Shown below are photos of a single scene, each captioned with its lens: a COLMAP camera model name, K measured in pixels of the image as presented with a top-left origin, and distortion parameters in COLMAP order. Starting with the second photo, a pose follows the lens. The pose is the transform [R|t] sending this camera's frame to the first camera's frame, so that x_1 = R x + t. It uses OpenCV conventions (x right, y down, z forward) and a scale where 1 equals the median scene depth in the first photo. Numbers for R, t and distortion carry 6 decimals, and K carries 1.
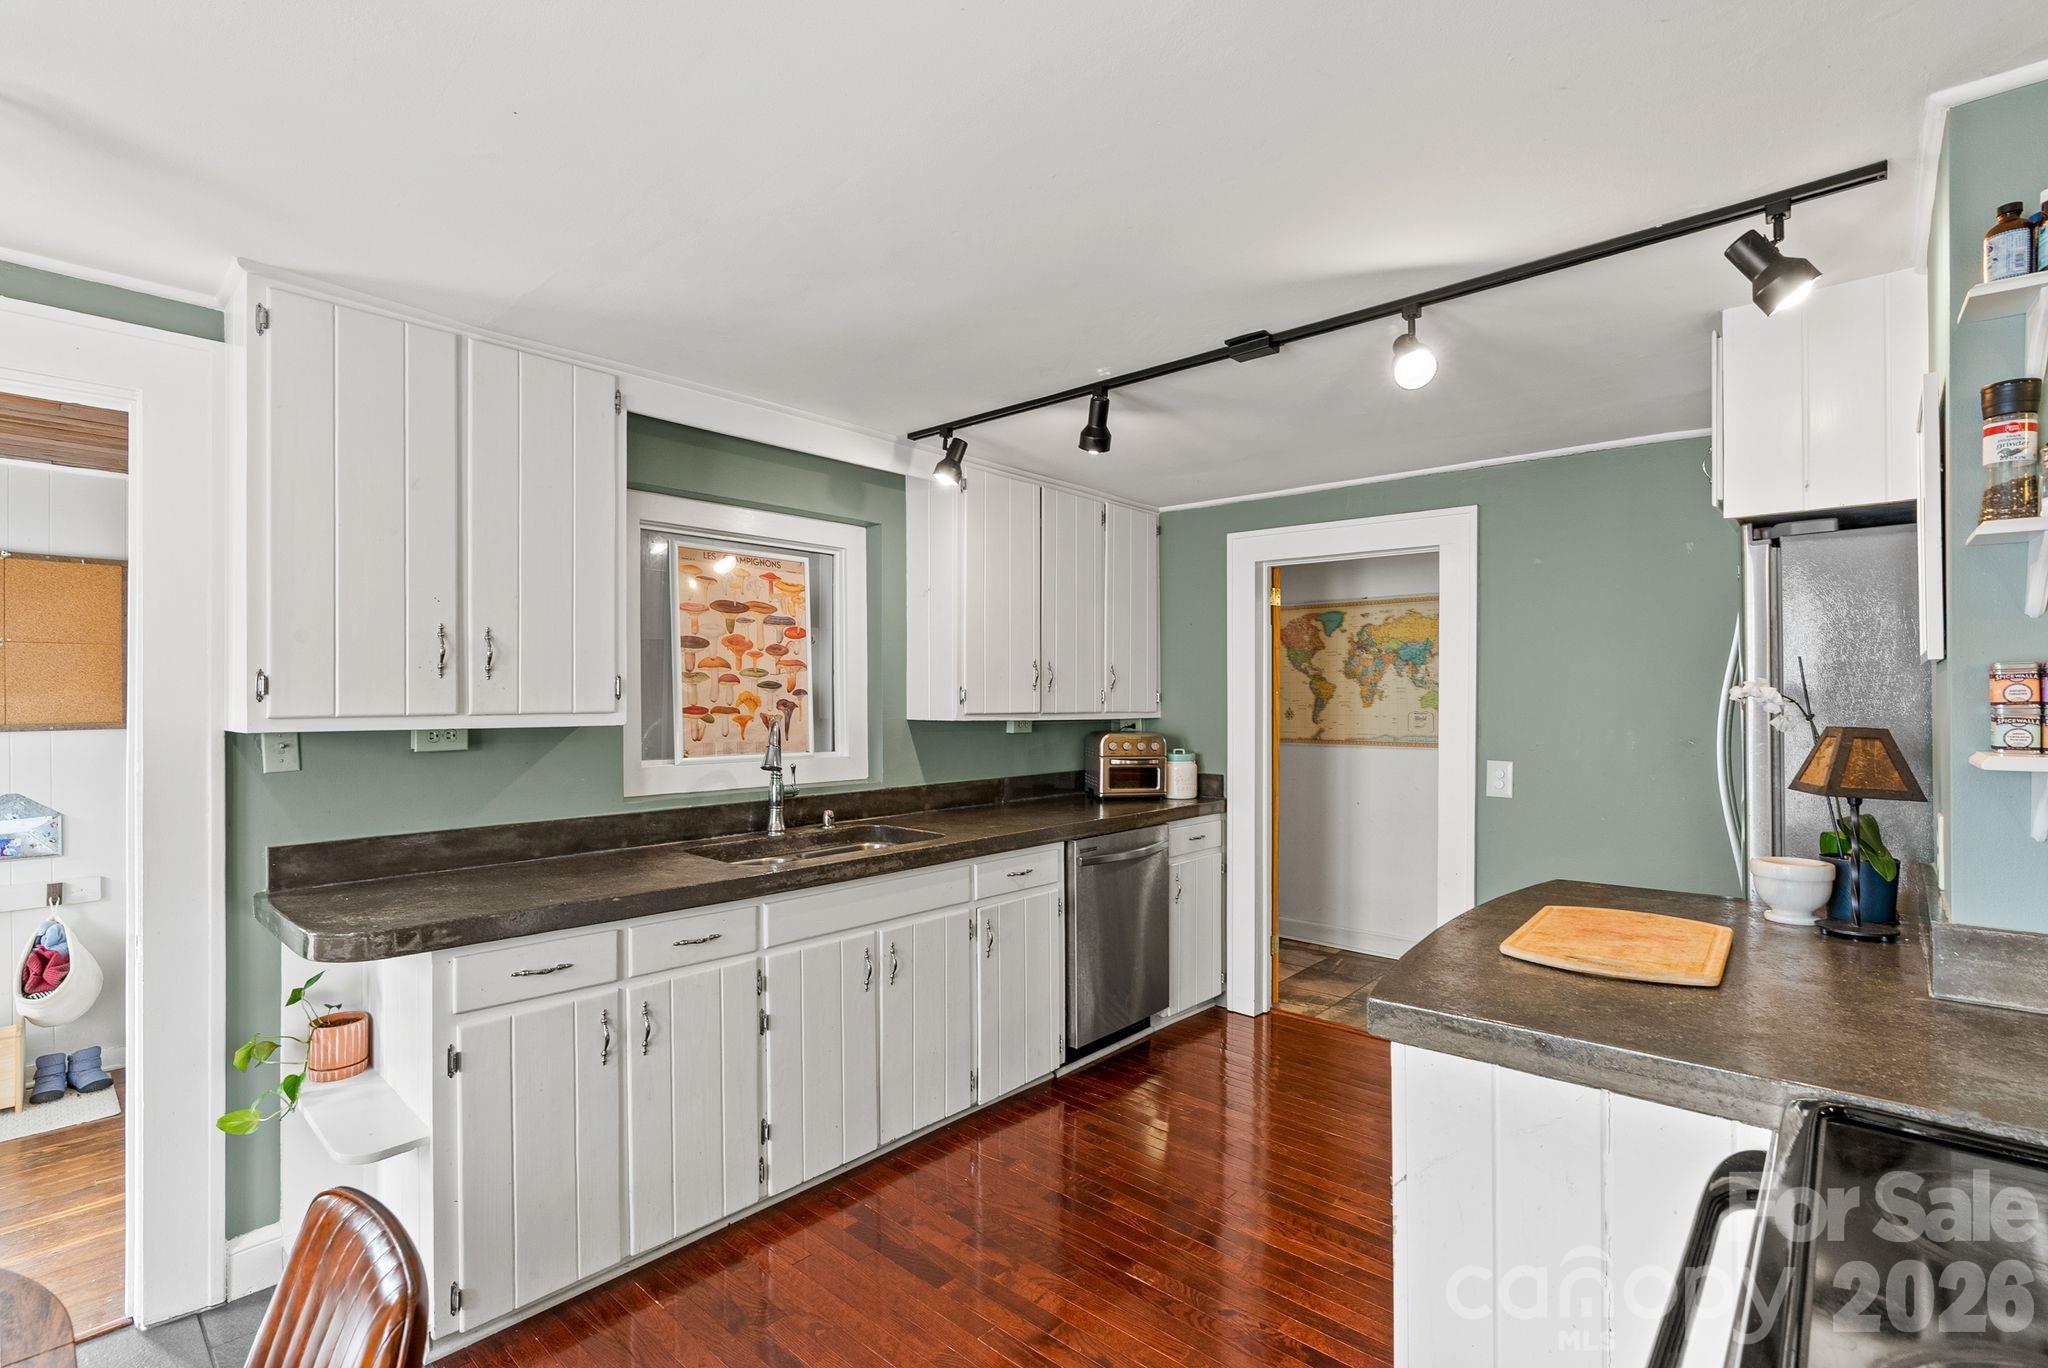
lens RADIAL K [[910.5, 0, 1054.2], [0, 910.5, 698.7], [0, 0, 1]] dist [-0.009680, 0.001638]
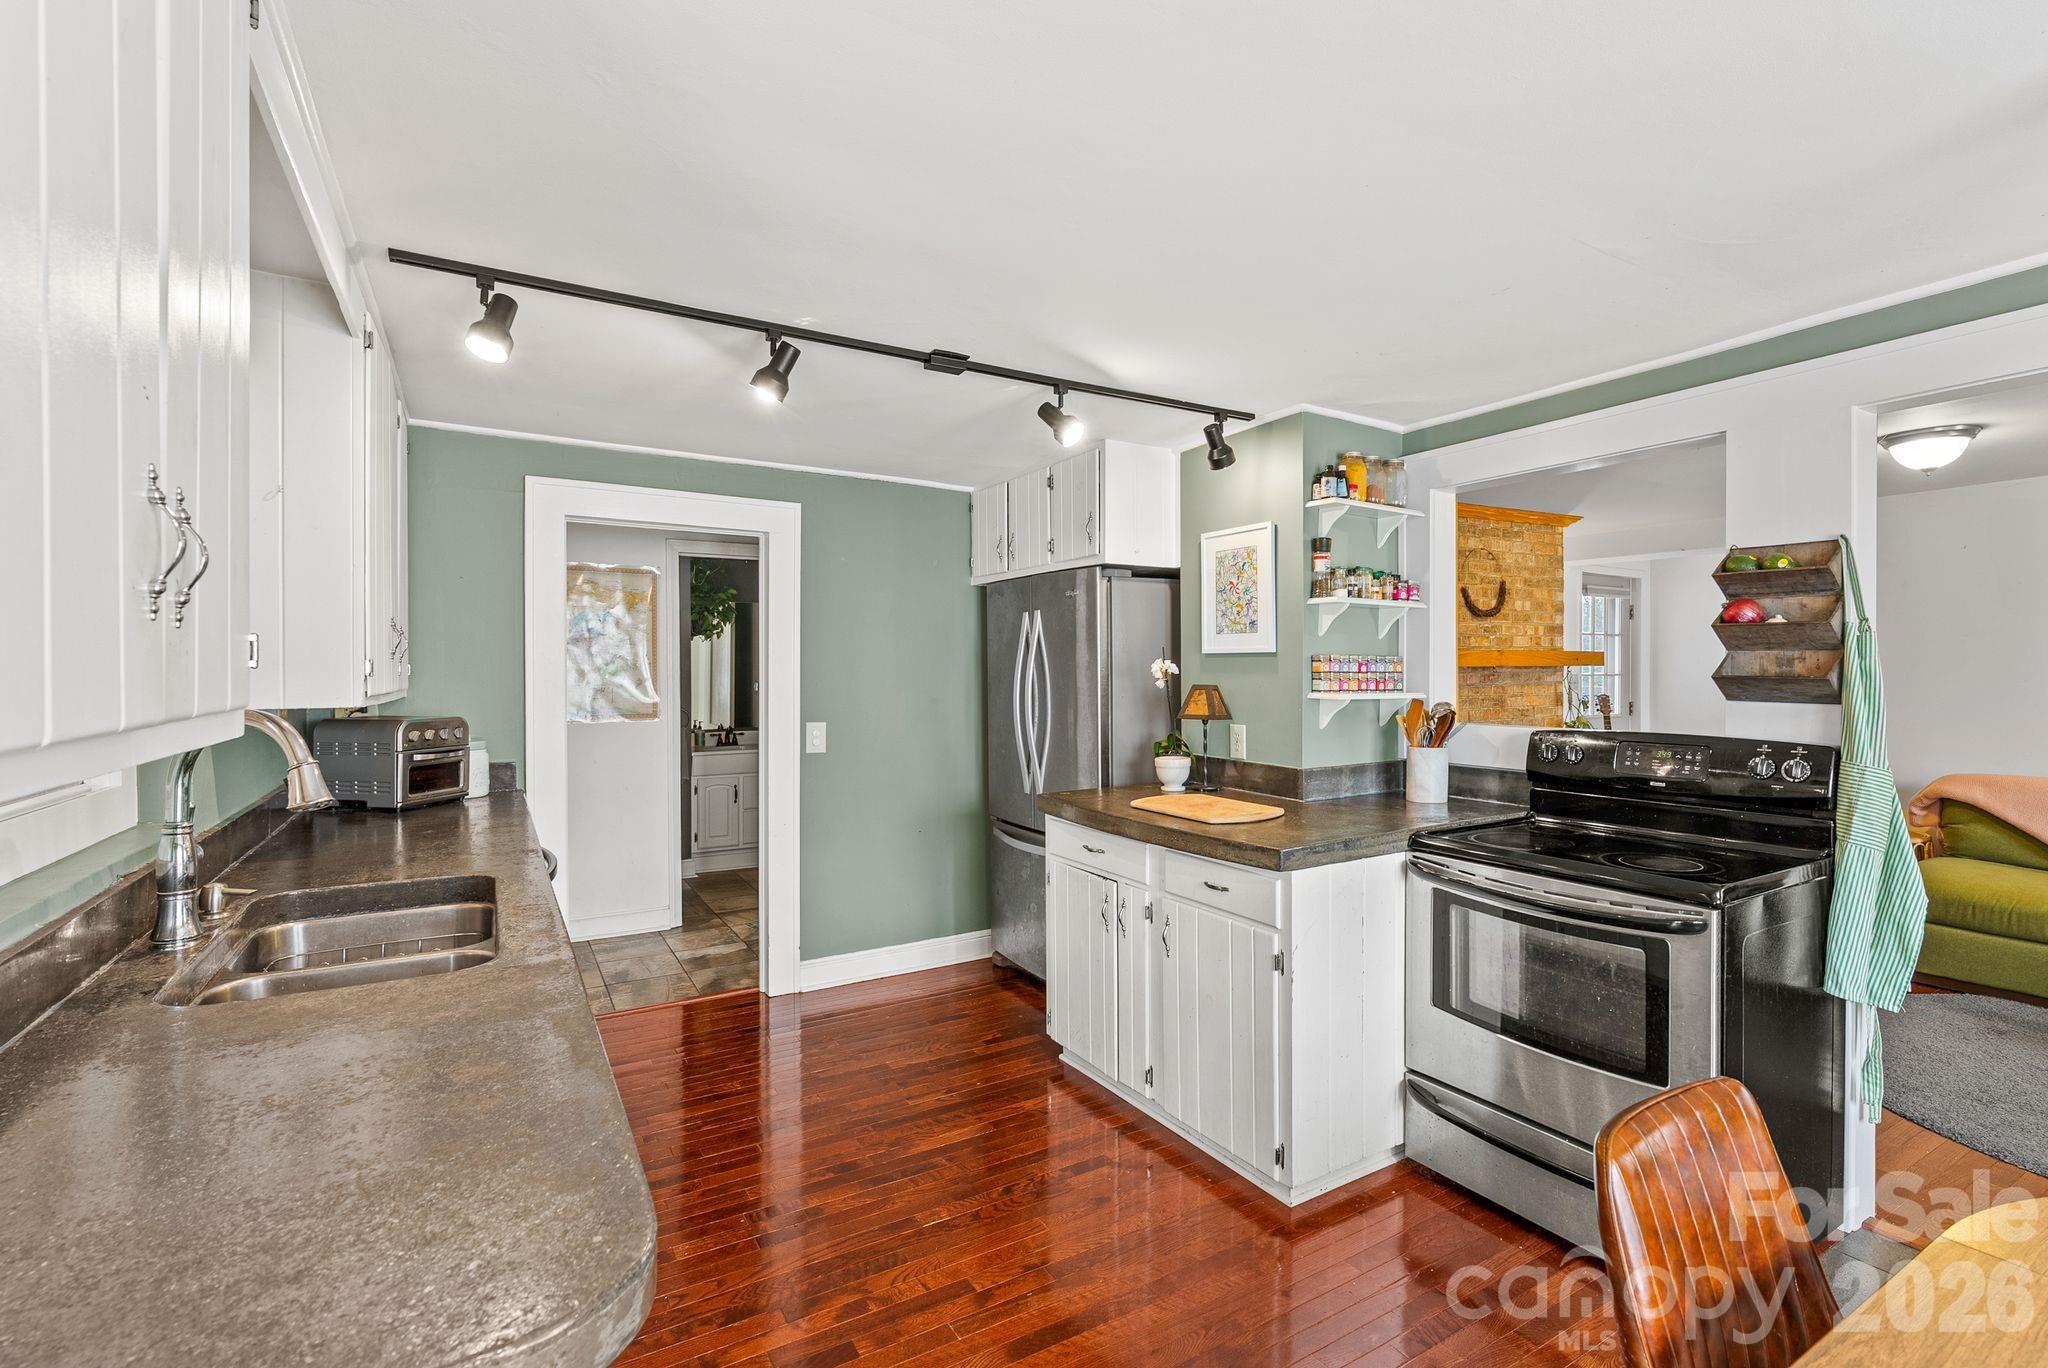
lens RADIAL K [[910.5, 0, 1026.0], [0, 910.5, 677.3], [0, 0, 1]] dist [-0.009680, 0.001638]
pose [[0.335427, -0.009940, 0.942014, -0.601142], [0.001206, 0.999948, 0.010121, -0.002991], [-0.942065, -0.002259, 0.335422, 0.380345]]
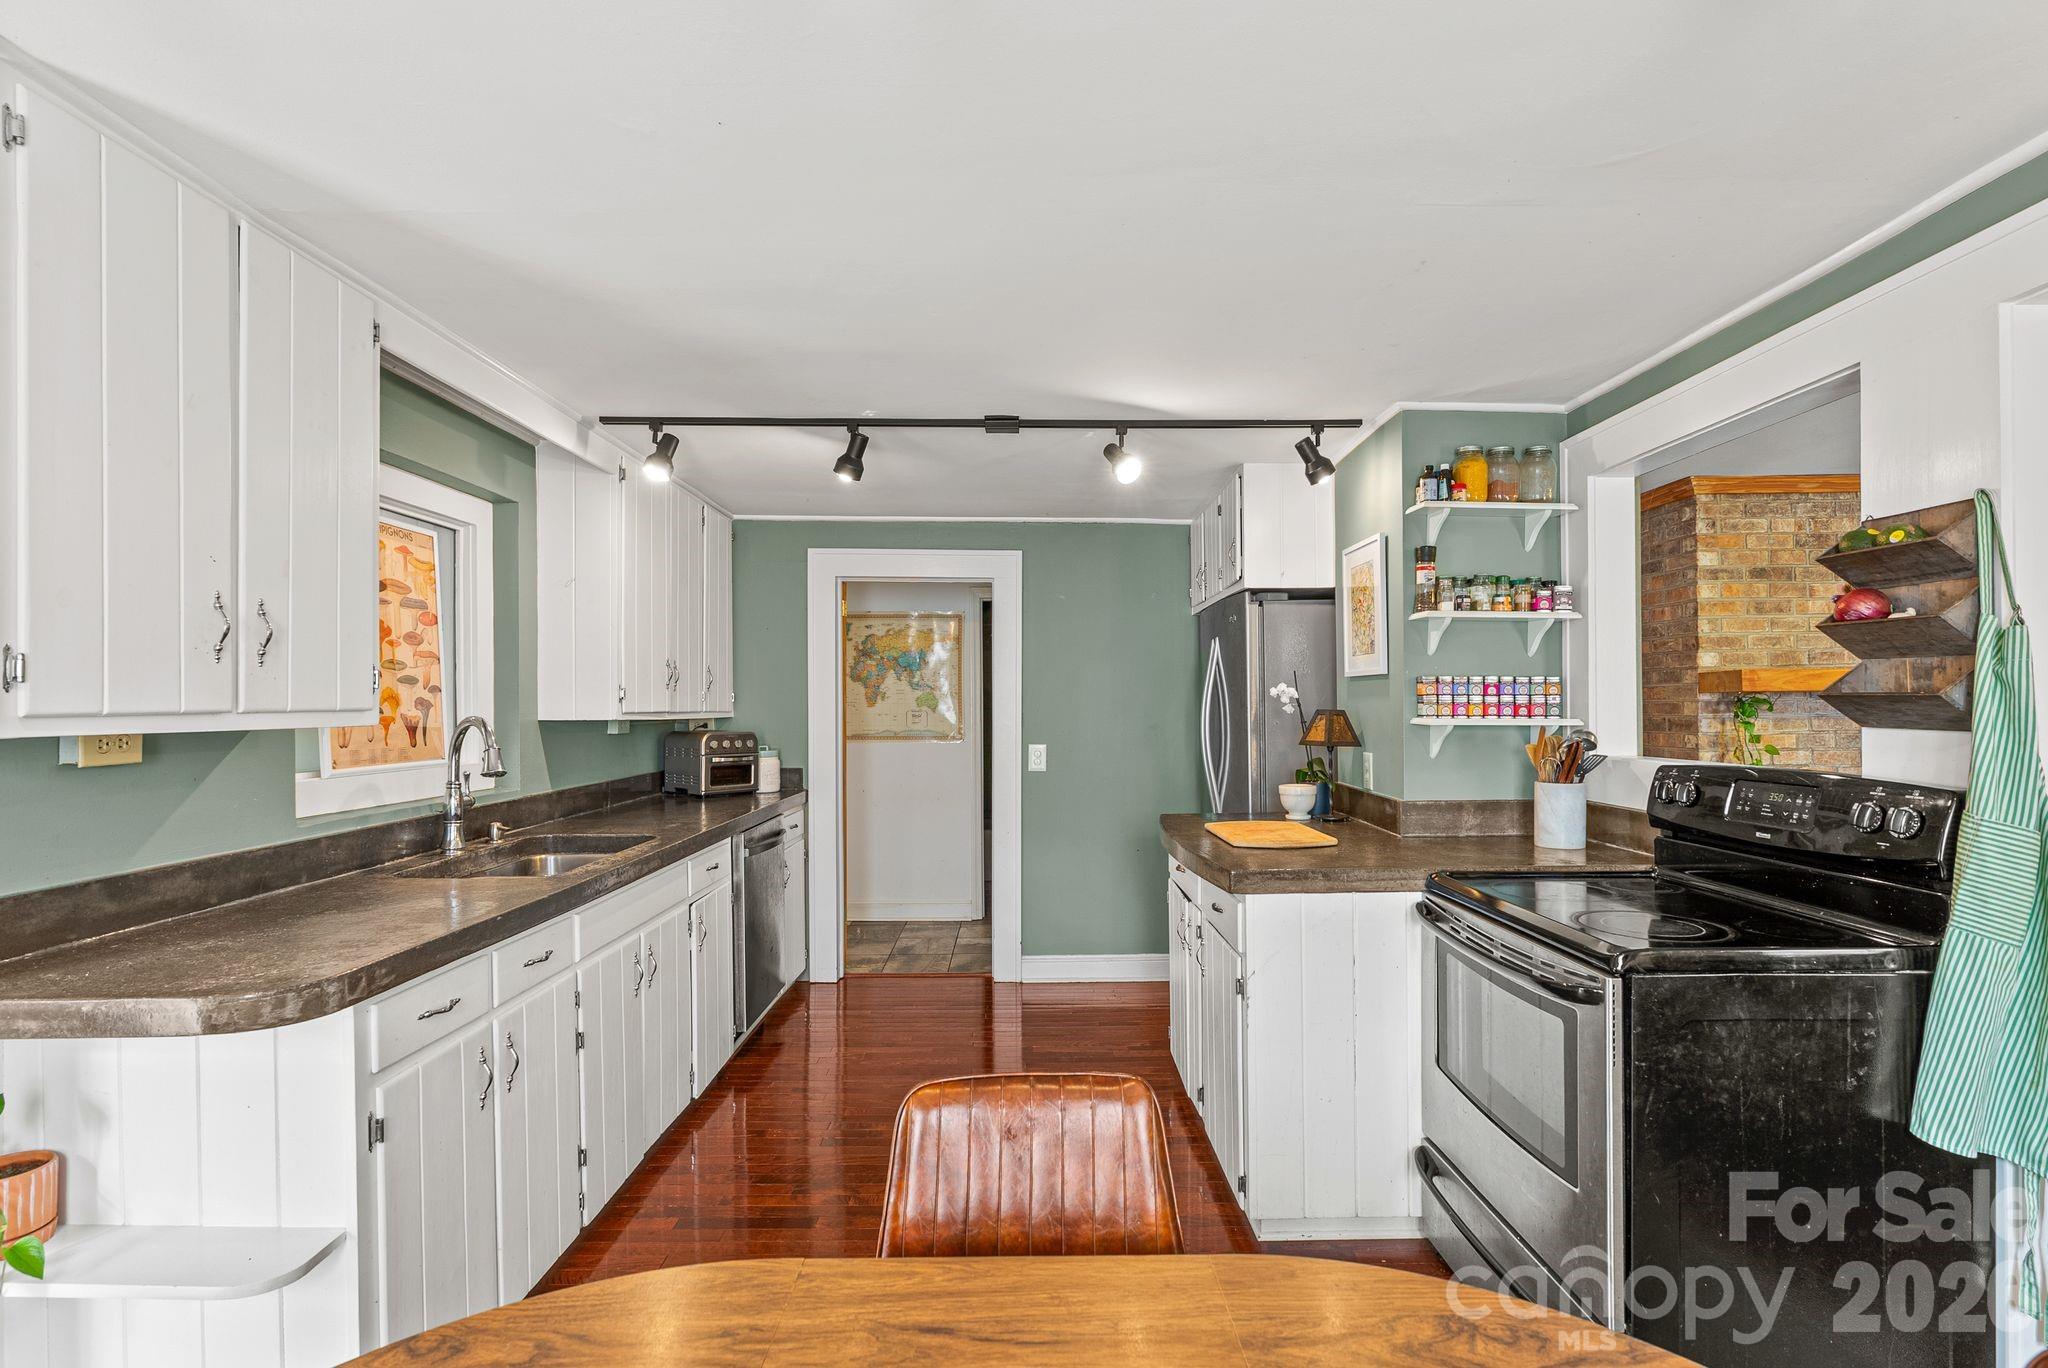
lens RADIAL K [[910.5, 0, 1030.8], [0, 910.5, 702.0], [0, 0, 1]] dist [-0.009680, 0.001638]
pose [[0.753910, -0.002471, 0.656973, -0.443384], [0.003709, 0.999993, -0.000496, 0.008035], [-0.656967, 0.002811, 0.753914, -0.006623]]
